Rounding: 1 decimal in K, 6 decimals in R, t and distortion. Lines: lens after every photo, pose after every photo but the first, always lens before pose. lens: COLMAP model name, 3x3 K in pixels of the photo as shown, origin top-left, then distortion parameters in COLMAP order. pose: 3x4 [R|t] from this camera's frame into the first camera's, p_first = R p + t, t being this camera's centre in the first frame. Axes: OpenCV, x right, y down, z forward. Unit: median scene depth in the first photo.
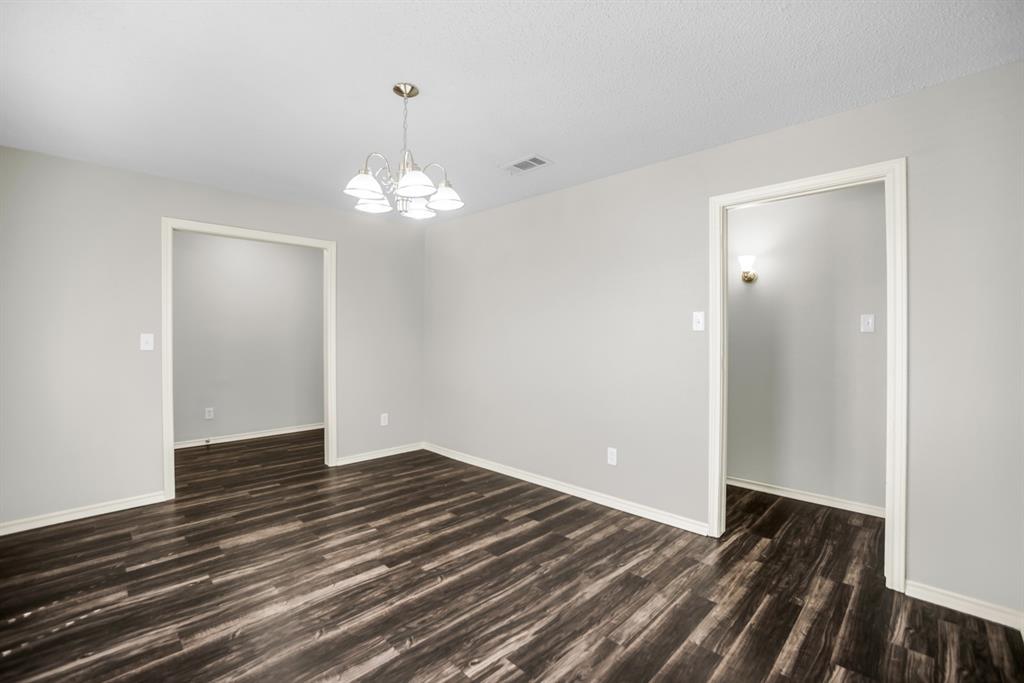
lens RADIAL K [[455.5, 0, 509.7], [0, 455.5, 342.8], [0, 0, 1]] dist [-0.033555, 0.007906]
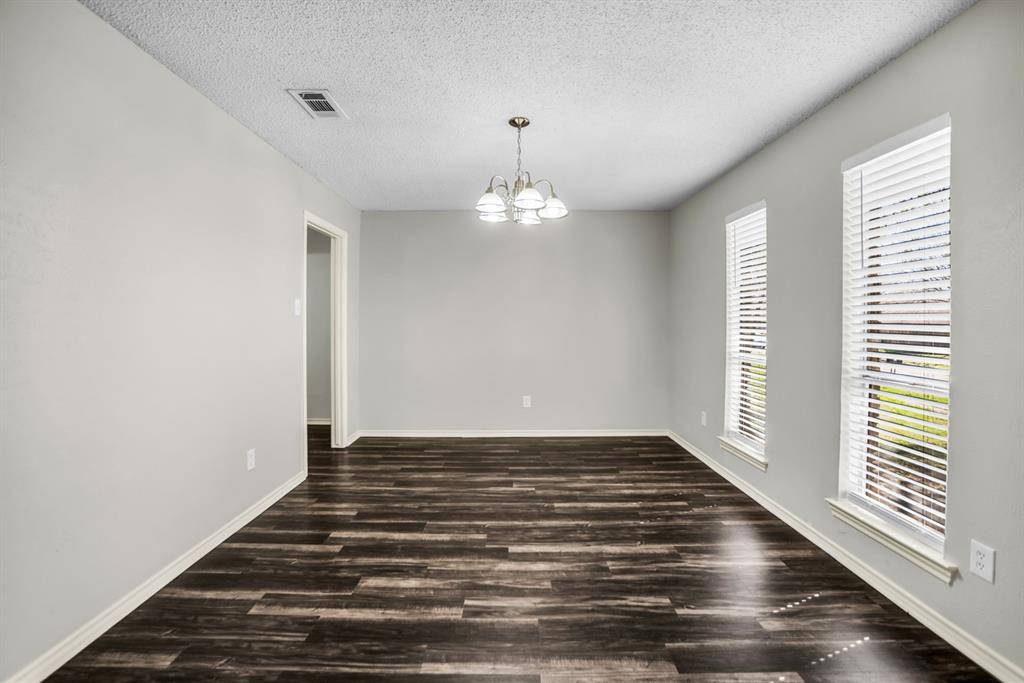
lens RADIAL K [[455.5, 0, 505.0], [0, 455.5, 333.3], [0, 0, 1]] dist [-0.033555, 0.007906]
pose [[-0.707136, -0.018273, 0.706842, -0.962970], [0.000887, 0.999642, 0.026730, -0.016603], [-0.707077, 0.019528, -0.706867, 1.689926]]
